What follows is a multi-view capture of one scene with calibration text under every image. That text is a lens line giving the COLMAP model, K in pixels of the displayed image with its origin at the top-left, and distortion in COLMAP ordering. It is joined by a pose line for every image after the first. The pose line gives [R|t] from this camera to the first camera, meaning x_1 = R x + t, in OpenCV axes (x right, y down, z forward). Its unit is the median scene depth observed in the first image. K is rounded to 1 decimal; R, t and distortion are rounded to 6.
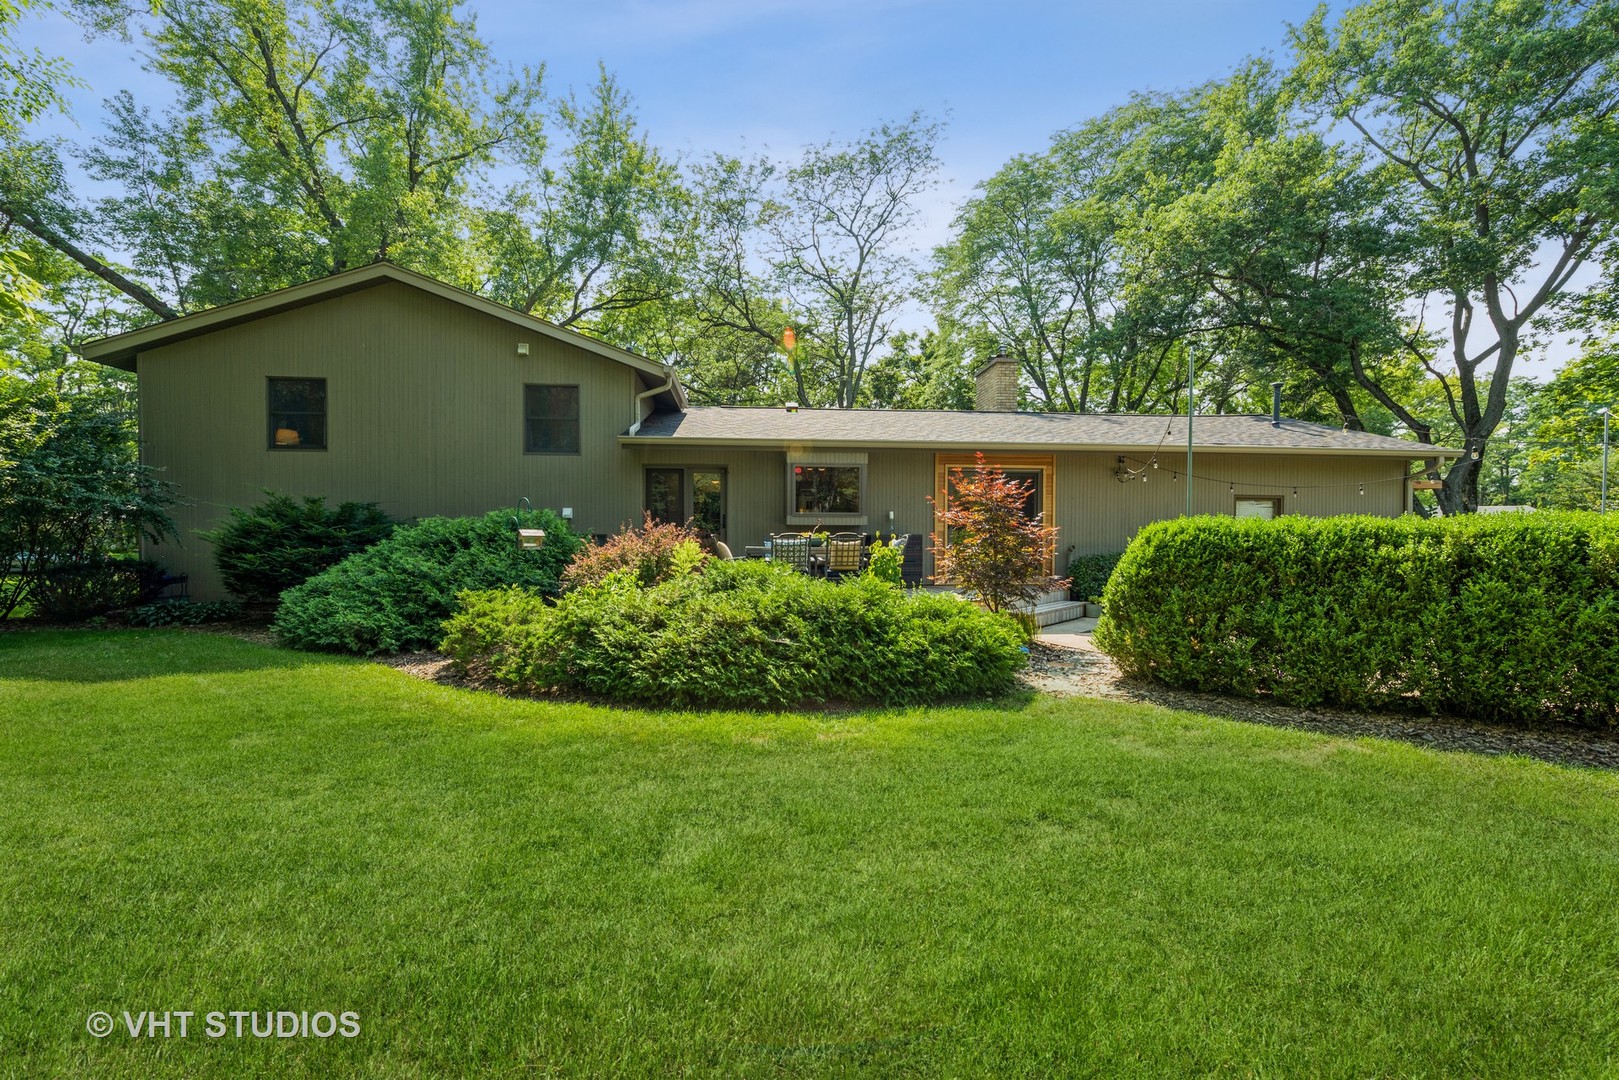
lens RADIAL K [[645.4, 0, 801.8], [0, 645.4, 541.2], [0, 0, 1]] dist [0.013833, -0.002686]
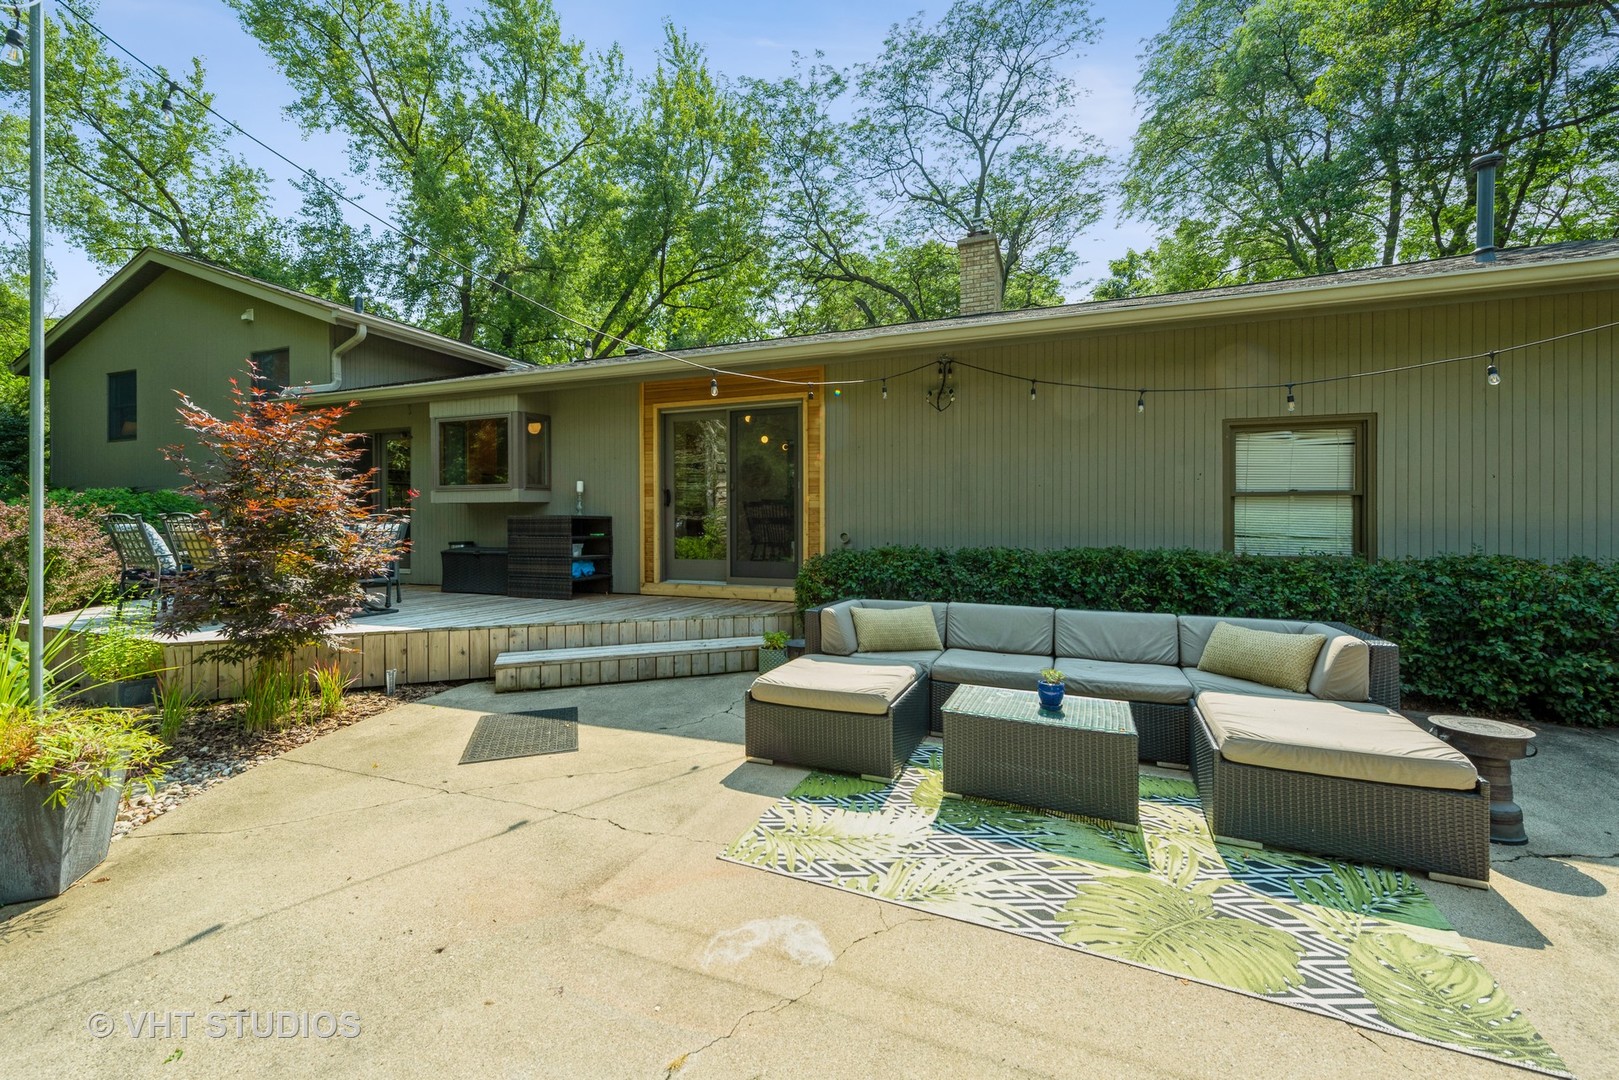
lens RADIAL K [[645.4, 0, 794.3], [0, 645.4, 524.1], [0, 0, 1]] dist [0.013833, -0.002686]
pose [[0.892851, -0.000368, -0.450351, 0.350870], [0.001595, 0.999996, 0.002345, -0.001136], [0.450349, -0.002812, 0.892848, 0.271974]]
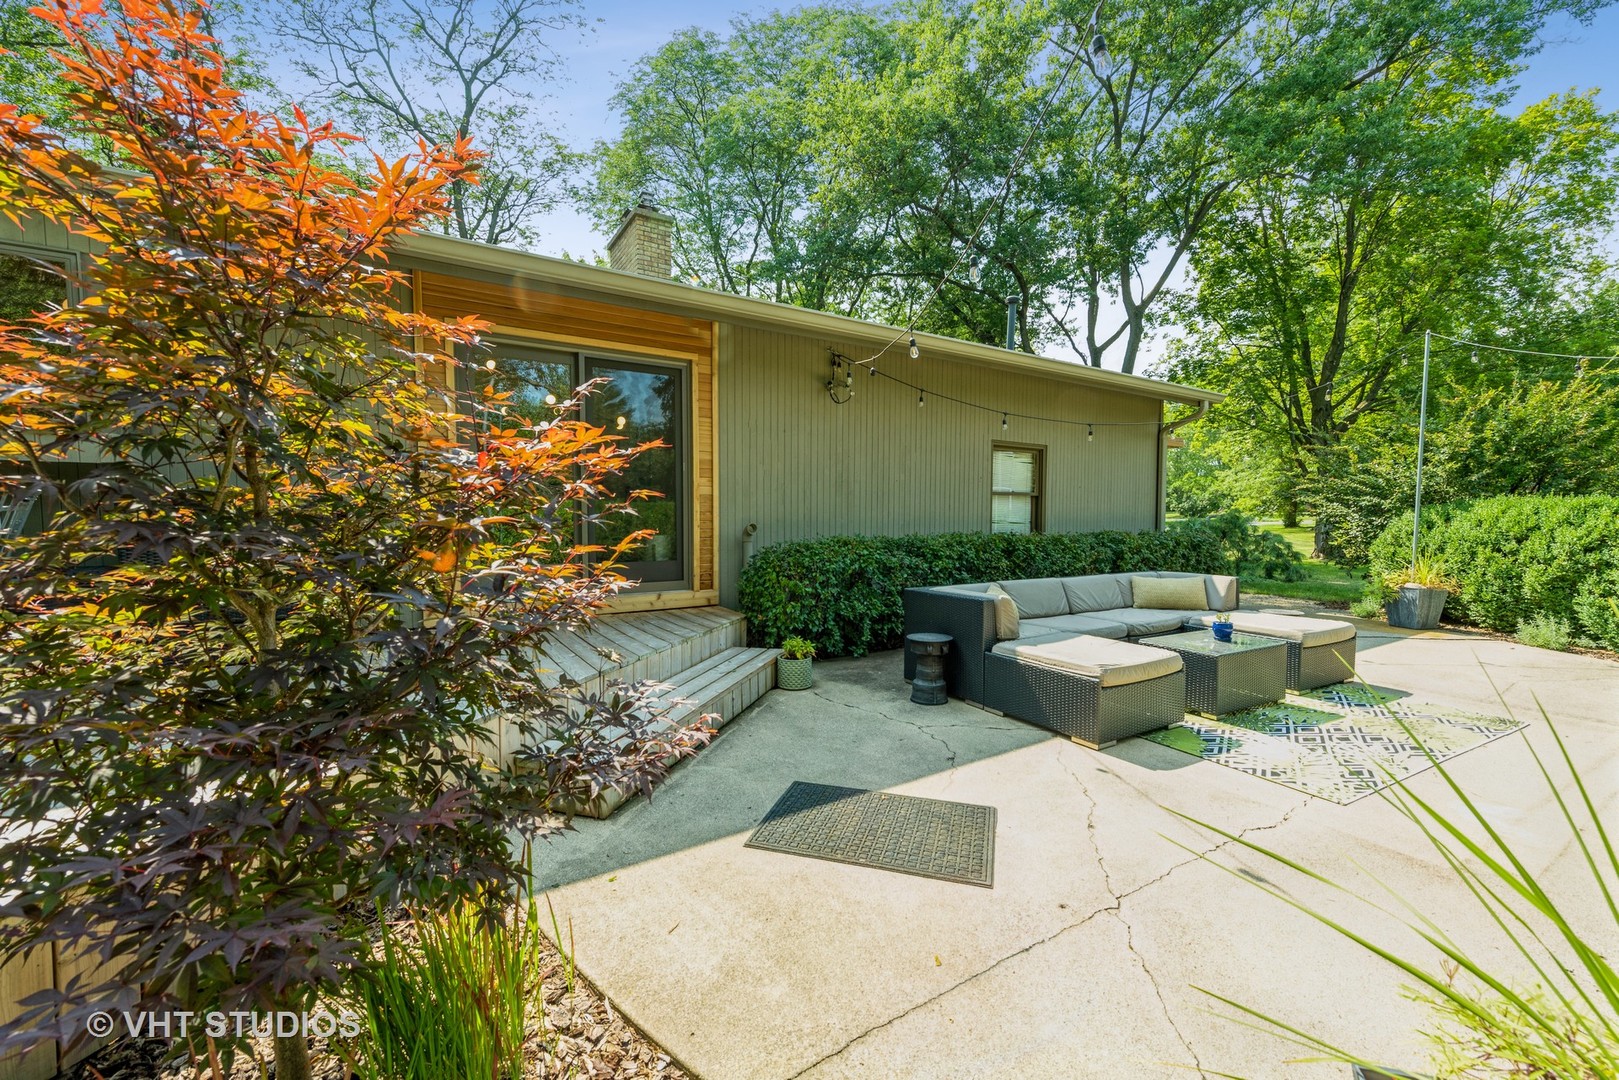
lens RADIAL K [[645.4, 0, 805.8], [0, 645.4, 540.8], [0, 0, 1]] dist [0.013833, -0.002686]
pose [[0.892965, -0.018782, 0.449735, 0.130537], [0.002372, 0.999312, 0.037024, 0.000950], [-0.450121, -0.031994, 0.892394, 0.302955]]
